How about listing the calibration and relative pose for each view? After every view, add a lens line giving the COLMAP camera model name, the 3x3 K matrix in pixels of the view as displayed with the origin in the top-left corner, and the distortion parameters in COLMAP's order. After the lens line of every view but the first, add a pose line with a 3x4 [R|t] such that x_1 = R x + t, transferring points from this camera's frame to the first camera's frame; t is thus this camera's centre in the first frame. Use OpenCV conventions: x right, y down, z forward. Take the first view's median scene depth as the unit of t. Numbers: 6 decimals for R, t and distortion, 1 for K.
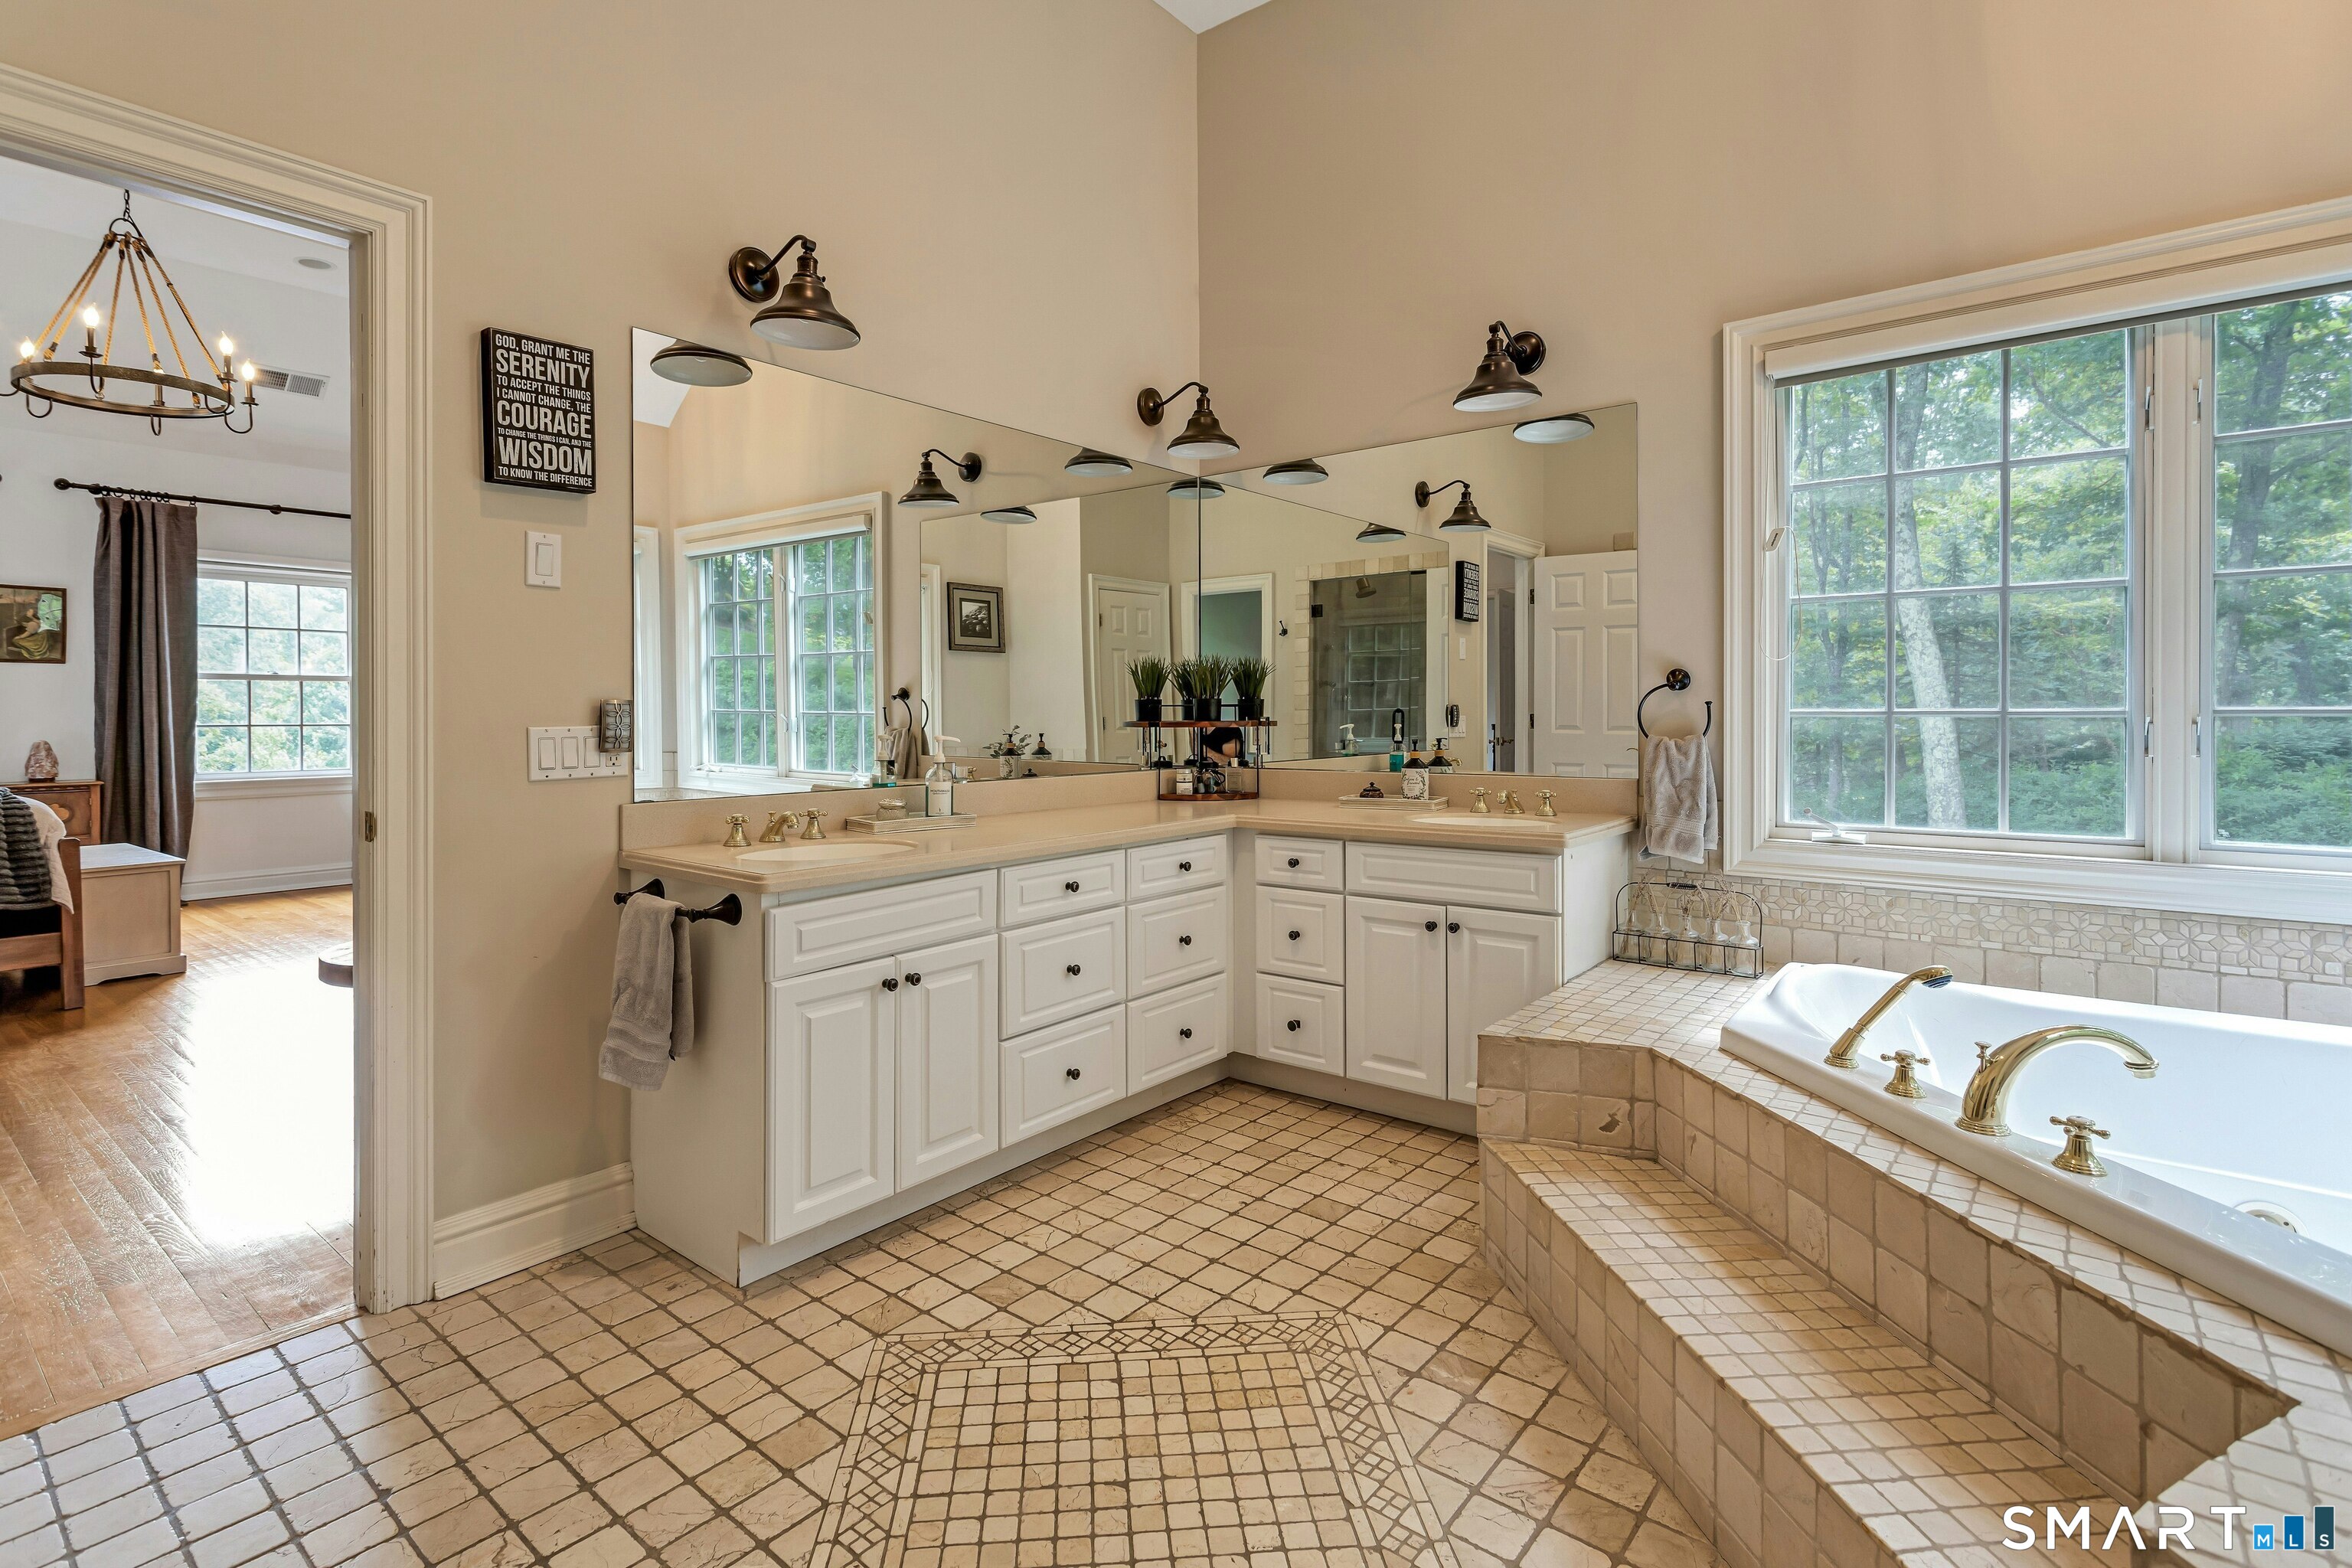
lens RADIAL K [[1120.2, 0, 1194.8], [0, 1120.2, 718.9], [0, 0, 1]] dist [-0.000576, -0.000134]
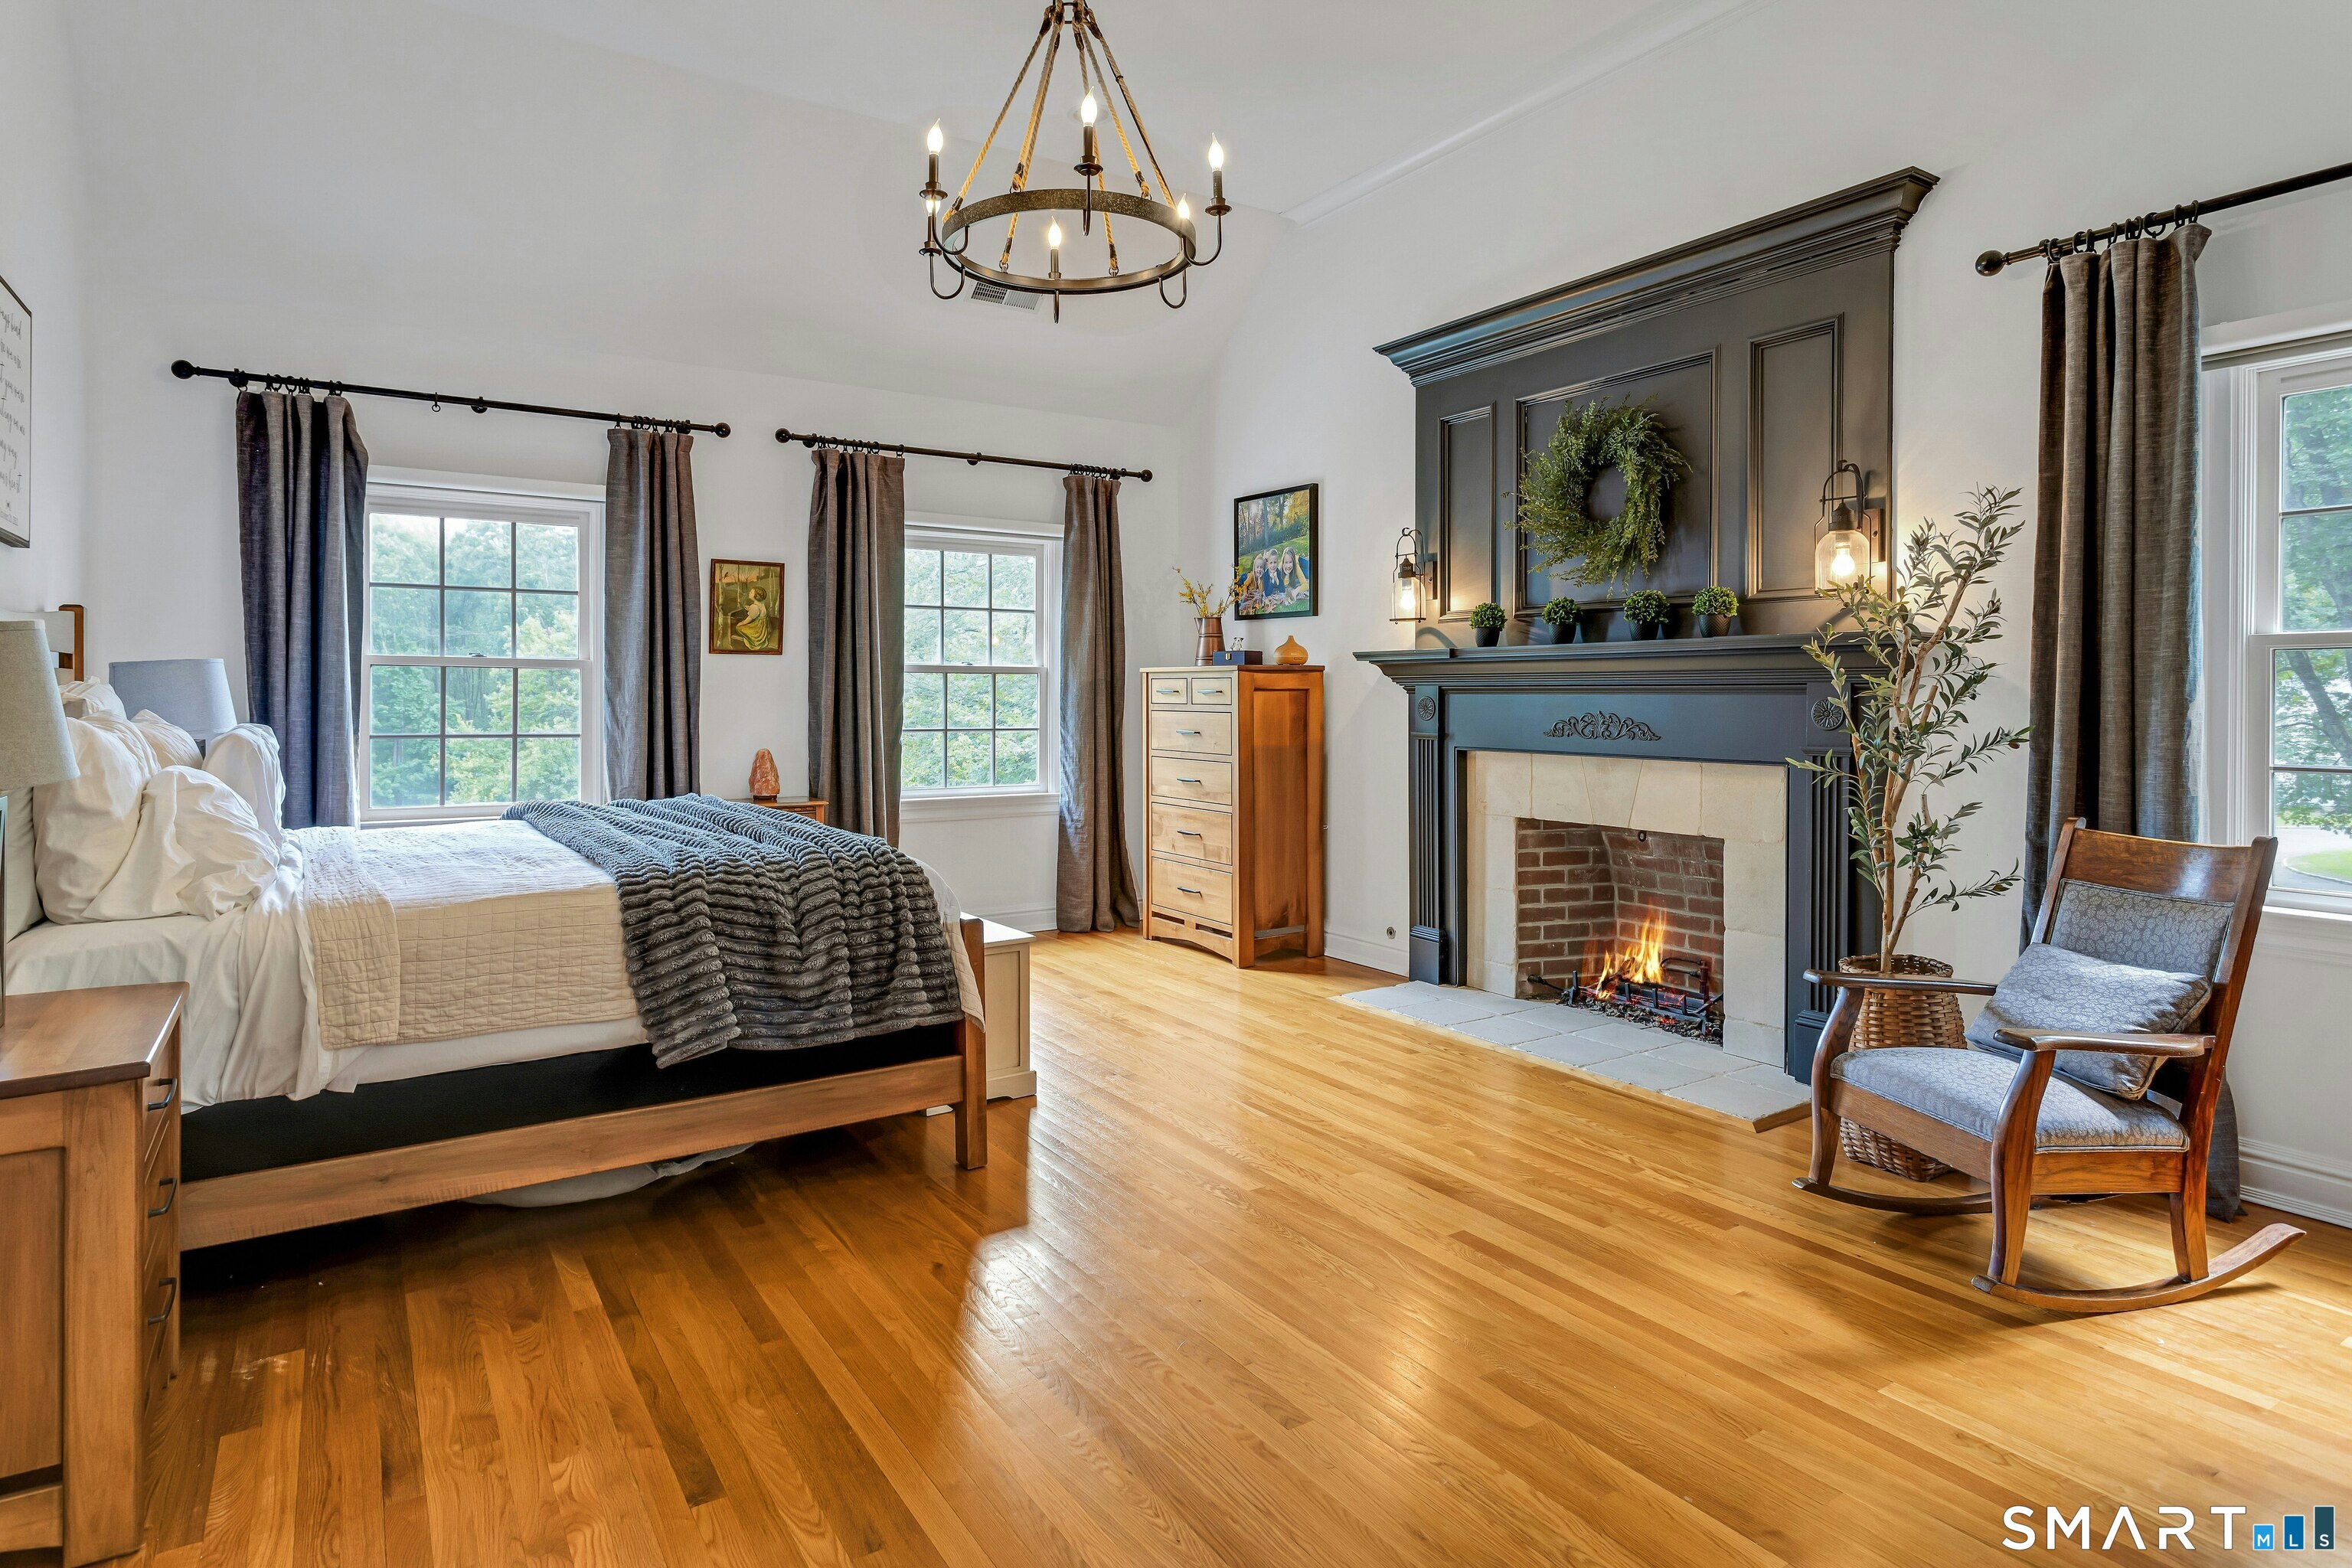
lens RADIAL K [[1275.8, 0, 1159.5], [0, 1275.8, 697.4], [0, 0, 1]] dist [0.002449, 0.000101]
pose [[0.943816, 0.007585, -0.330384, -0.430631], [-0.009862, 0.999938, -0.005216, -0.015714], [0.330323, 0.008181, 0.943832, 0.206527]]
